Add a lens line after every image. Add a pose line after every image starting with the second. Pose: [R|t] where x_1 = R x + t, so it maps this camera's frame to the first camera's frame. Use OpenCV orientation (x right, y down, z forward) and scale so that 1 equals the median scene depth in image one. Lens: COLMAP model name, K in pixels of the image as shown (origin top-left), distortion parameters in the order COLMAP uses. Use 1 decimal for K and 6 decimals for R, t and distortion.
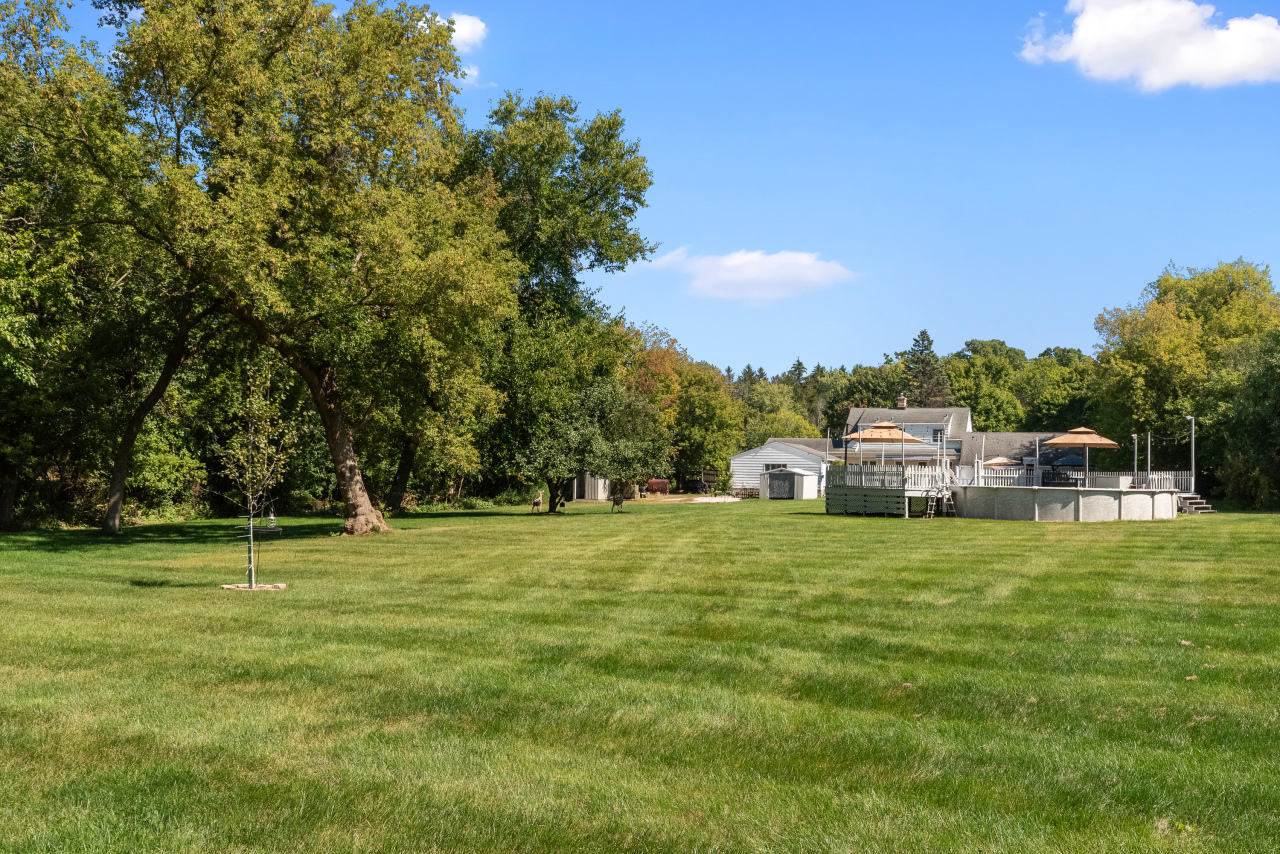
lens RADIAL K [[1112.7, 0, 640.0], [0, 1112.7, 427.0], [0, 0, 1]] dist [-0.002588, 0.001861]
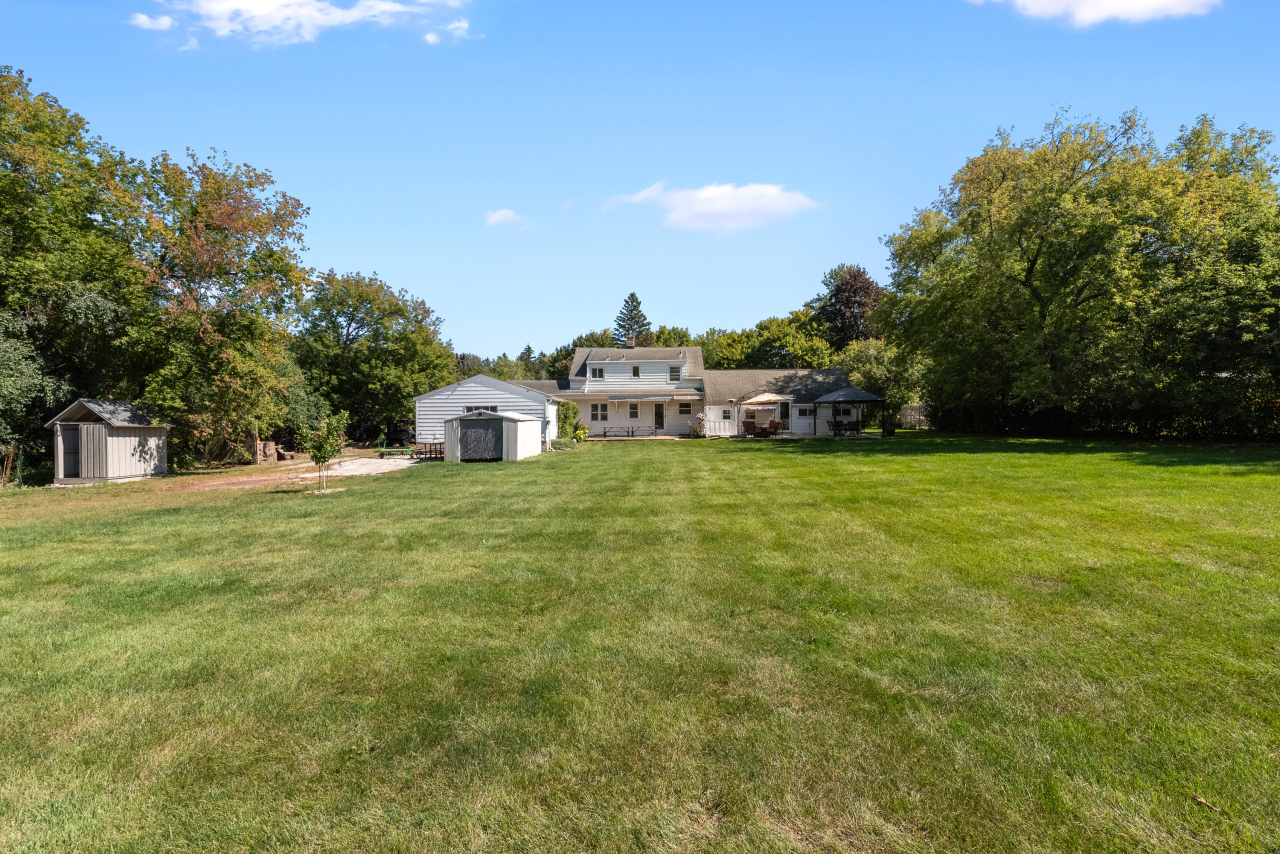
lens RADIAL K [[562.0, 0, 641.9], [0, 562.0, 432.6], [0, 0, 1]] dist [0.002301, -0.000037]
pose [[0.945257, -0.031436, 0.324809, 0.128597], [0.011739, 0.997981, 0.062425, 0.036385], [-0.326115, -0.055194, 0.943717, 0.794234]]
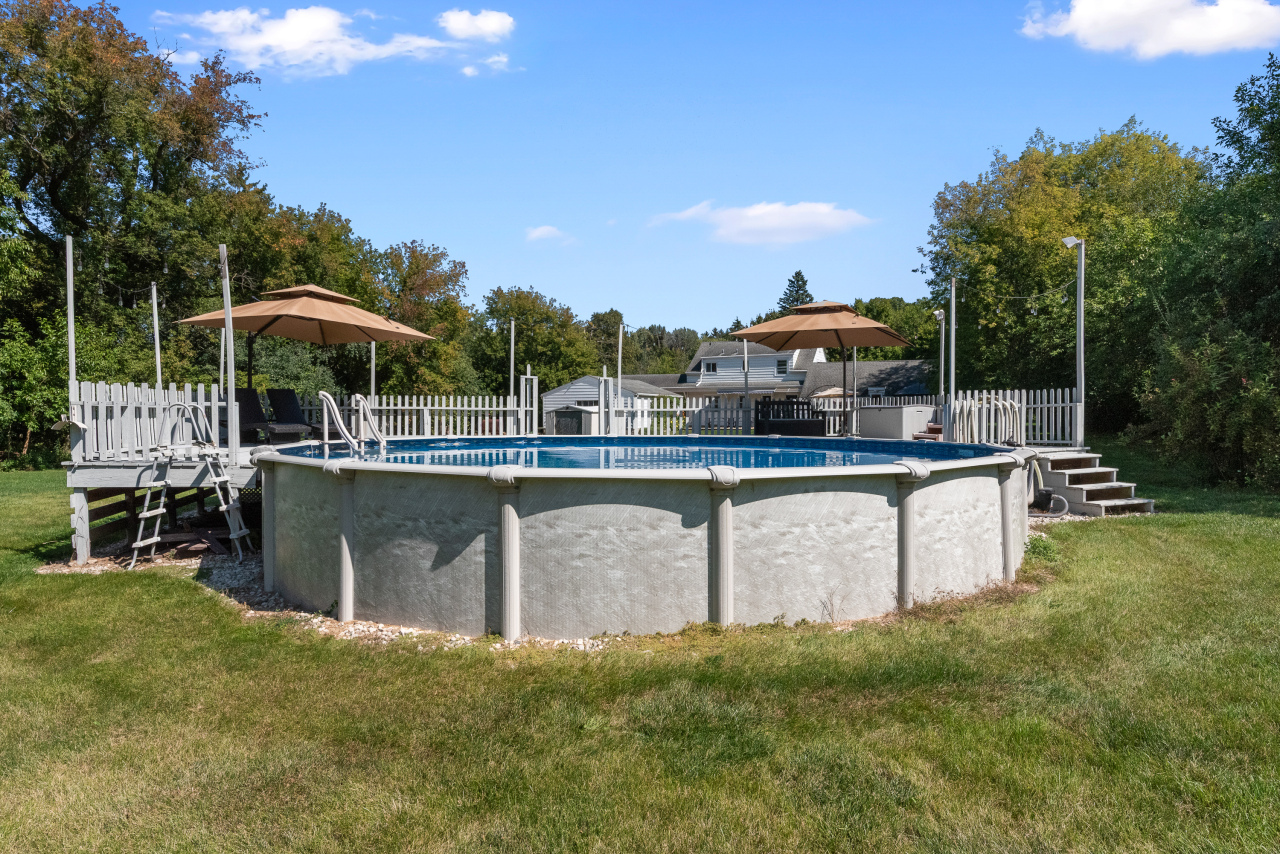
lens RADIAL K [[751.9, 0, 631.7], [0, 751.9, 417.6], [0, 0, 1]] dist [0.002756, -0.000038]
pose [[0.998185, -0.019538, -0.056968, 0.242392], [0.022322, 0.998566, 0.048663, 0.022873], [0.055936, -0.049846, 0.997189, 0.495992]]
